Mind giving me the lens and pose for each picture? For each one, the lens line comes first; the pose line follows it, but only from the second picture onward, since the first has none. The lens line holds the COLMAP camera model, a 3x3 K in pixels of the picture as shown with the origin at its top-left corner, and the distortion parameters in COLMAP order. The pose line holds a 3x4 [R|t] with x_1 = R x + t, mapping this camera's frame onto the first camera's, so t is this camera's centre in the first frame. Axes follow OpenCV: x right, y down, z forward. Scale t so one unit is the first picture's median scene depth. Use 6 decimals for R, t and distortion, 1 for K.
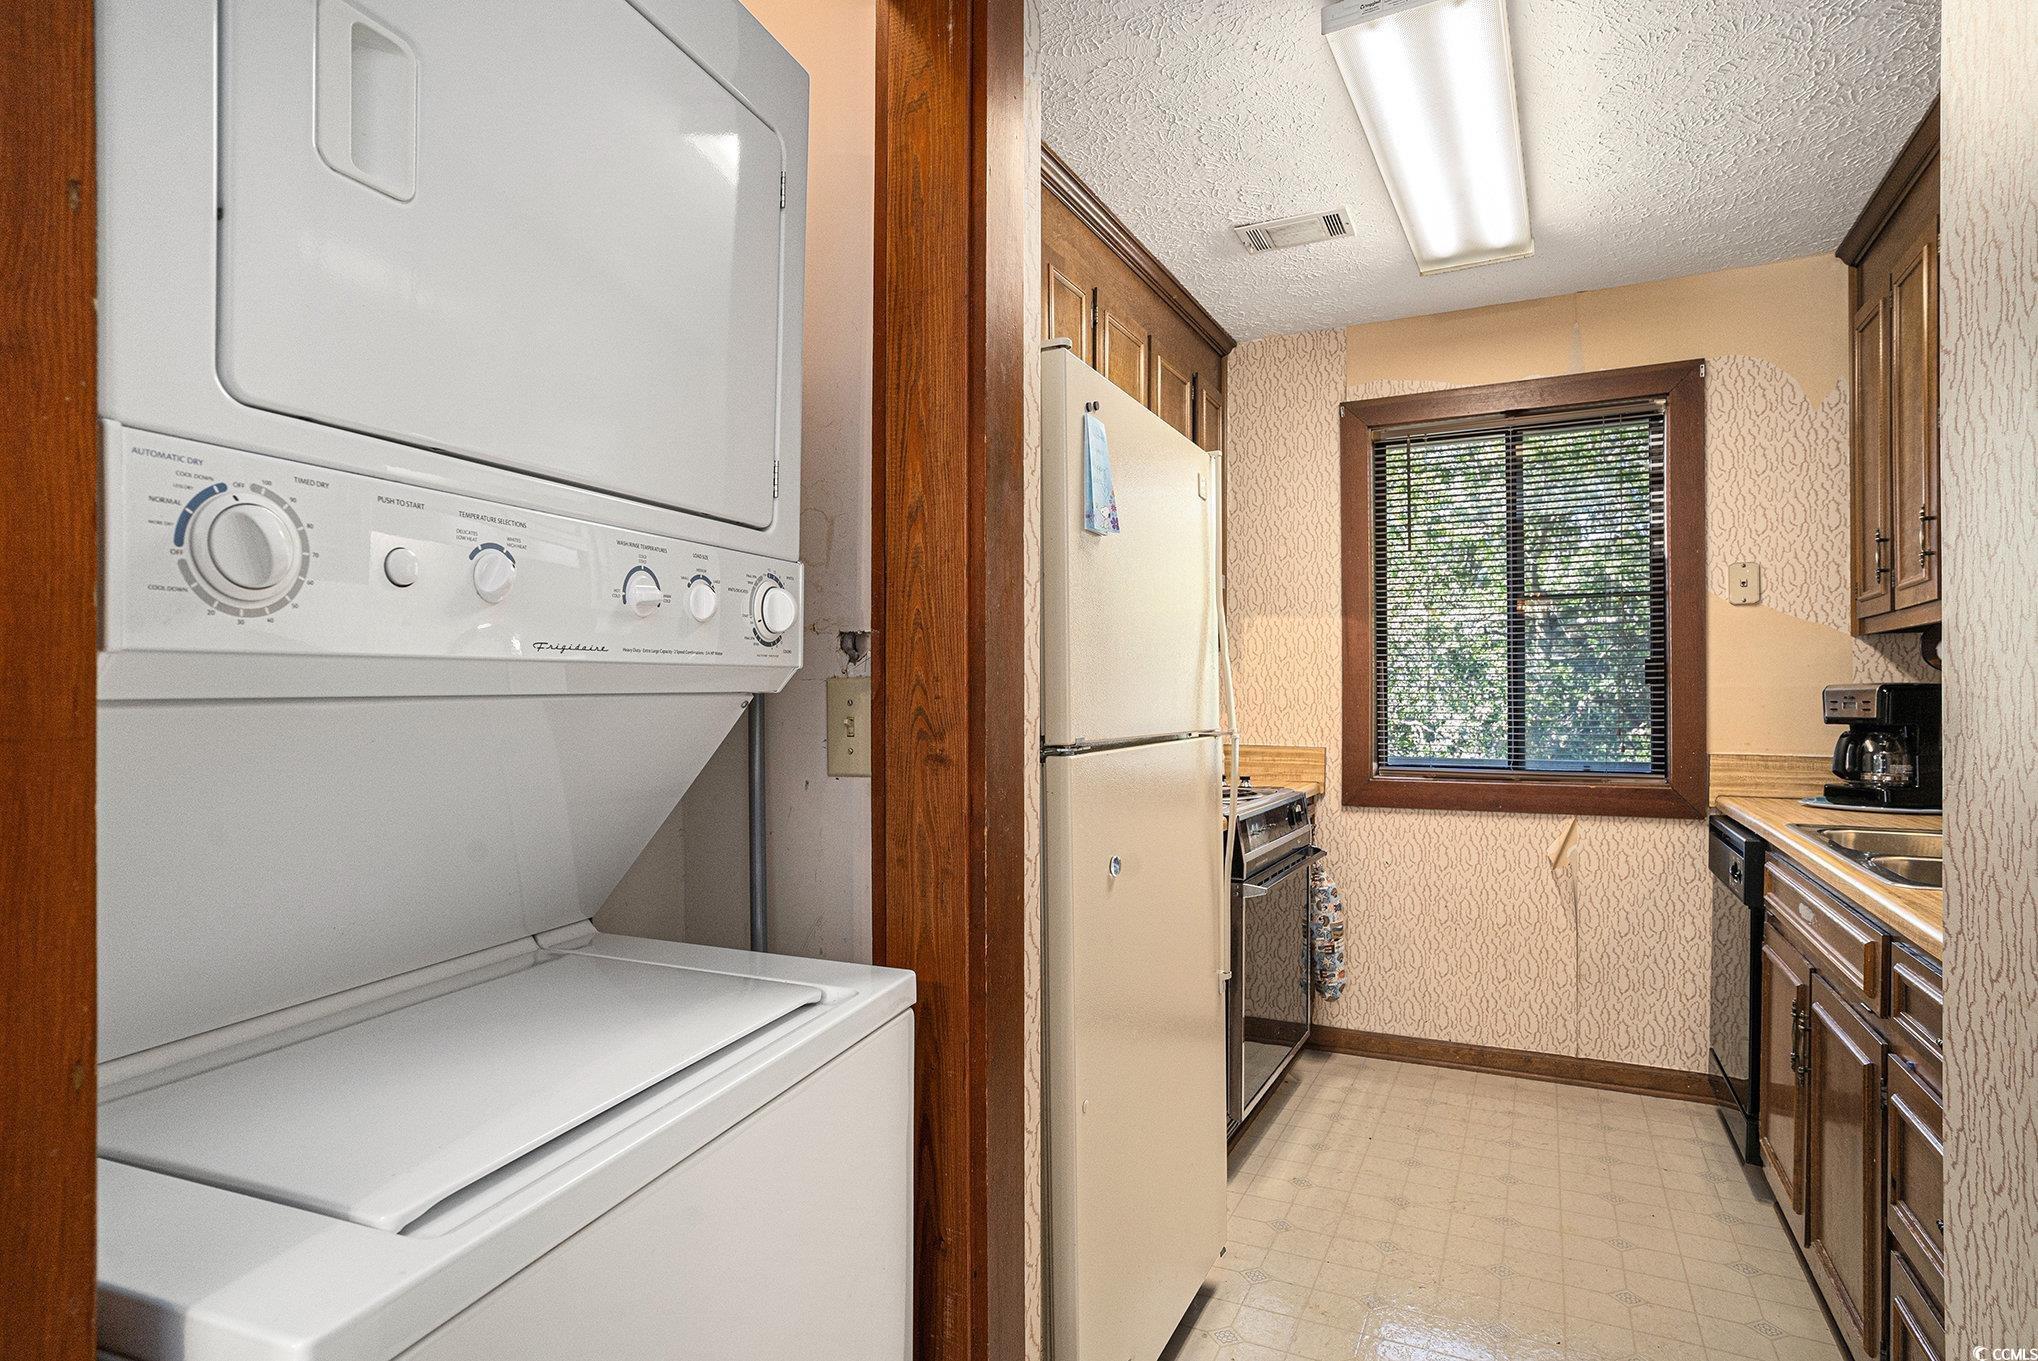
lens RADIAL K [[1047.5, 0, 1055.5], [0, 1047.5, 722.2], [0, 0, 1]] dist [-0.017885, 0.003335]
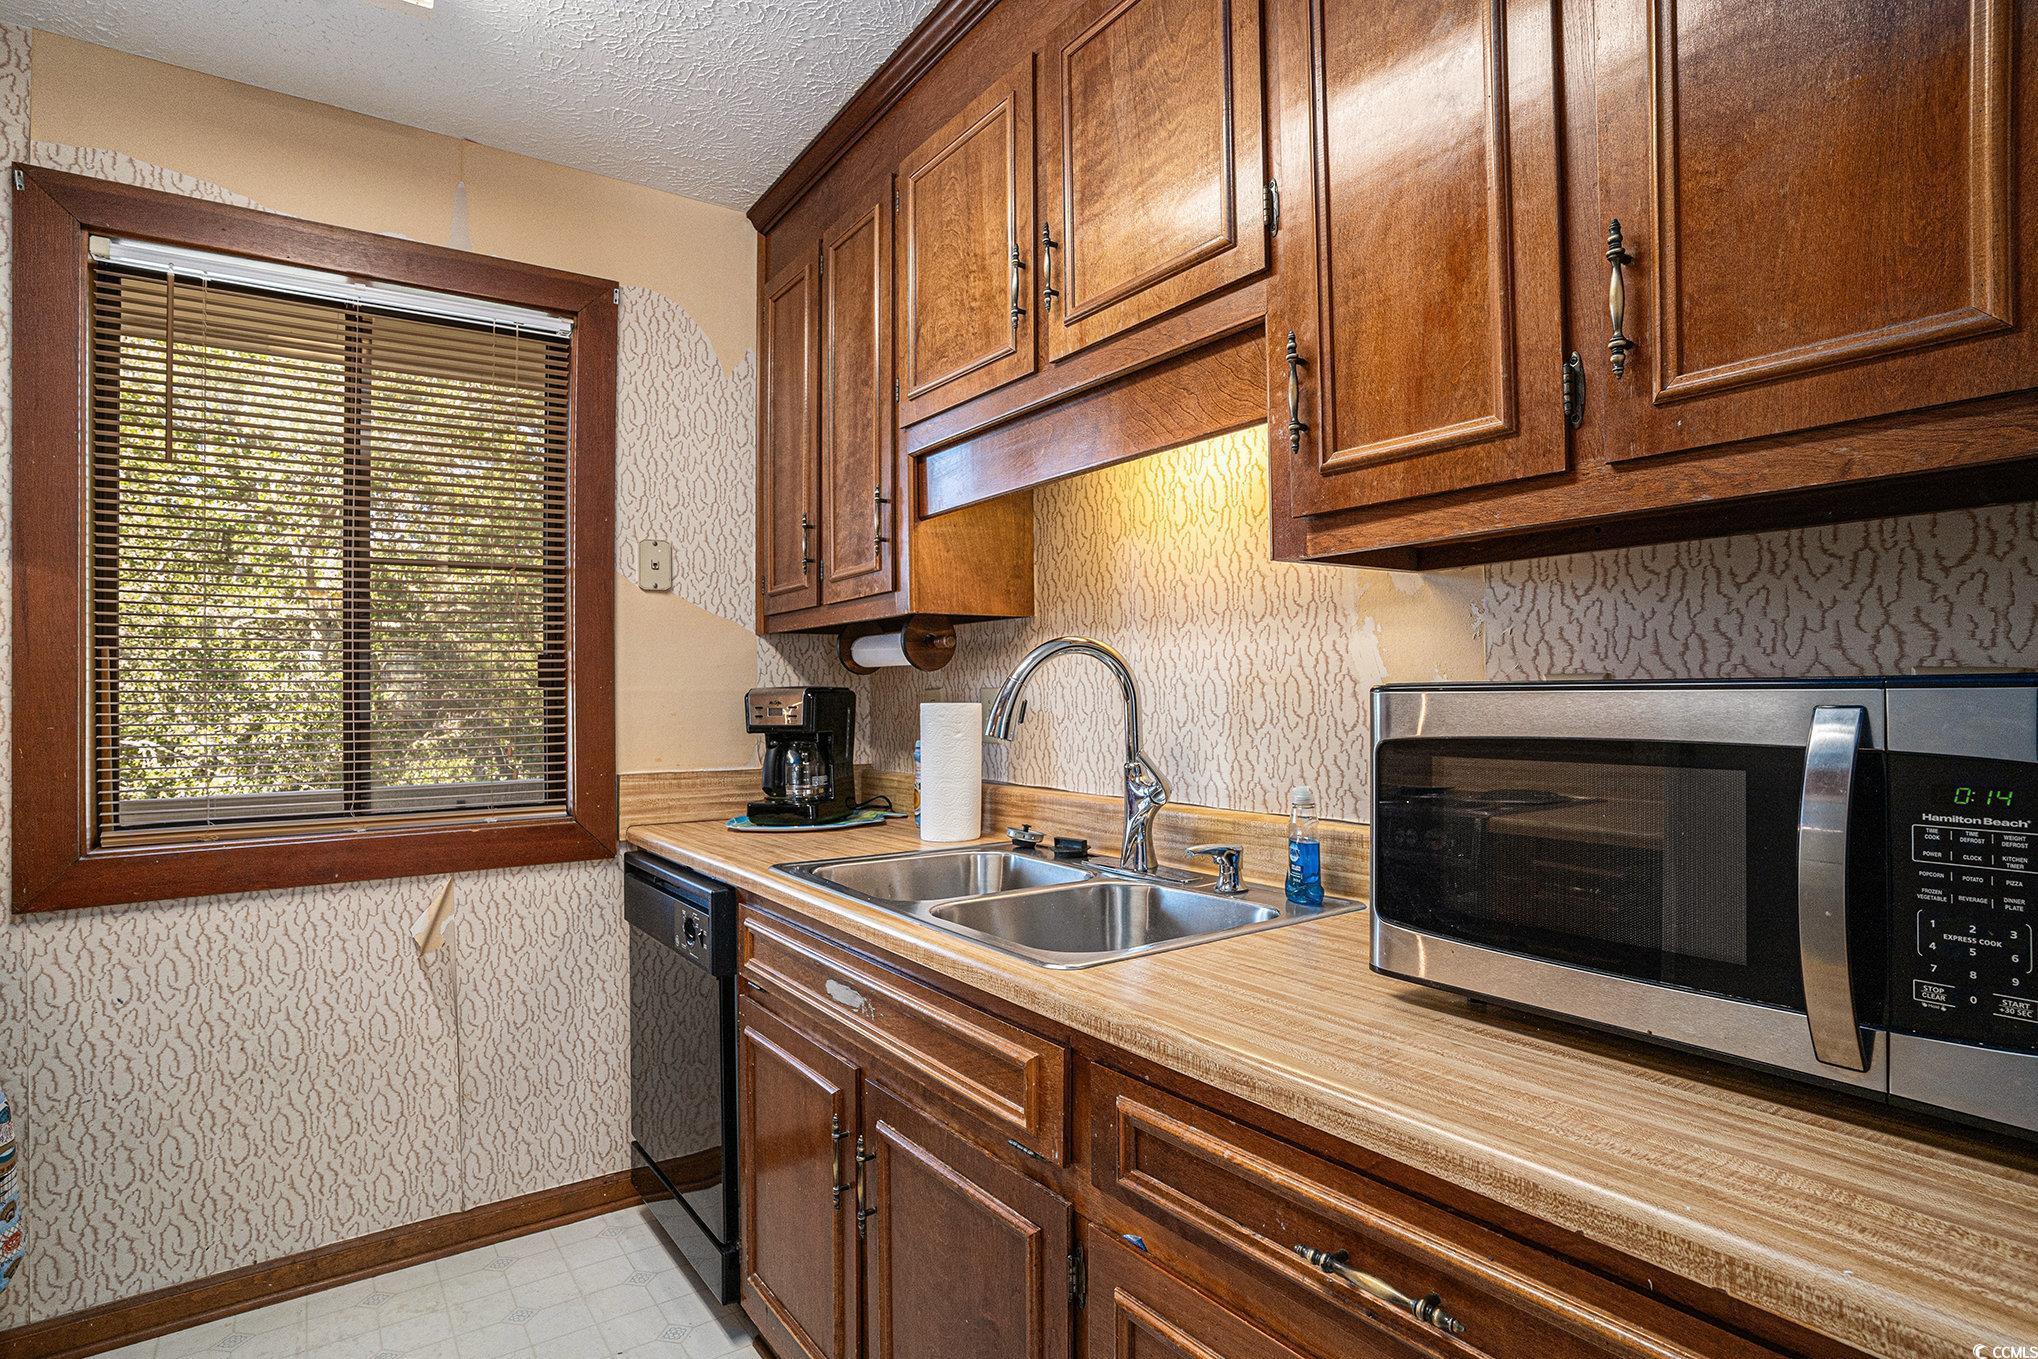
lens RADIAL K [[1034.9, 0, 1025.7], [0, 1034.9, 676.1], [0, 0, 1]] dist [-0.047627, 0.010768]
pose [[0.496691, 0.014573, 0.867805, 0.094101], [0.031889, 0.998877, -0.035027, -0.007311], [-0.867341, 0.045071, 0.495669, 0.324188]]
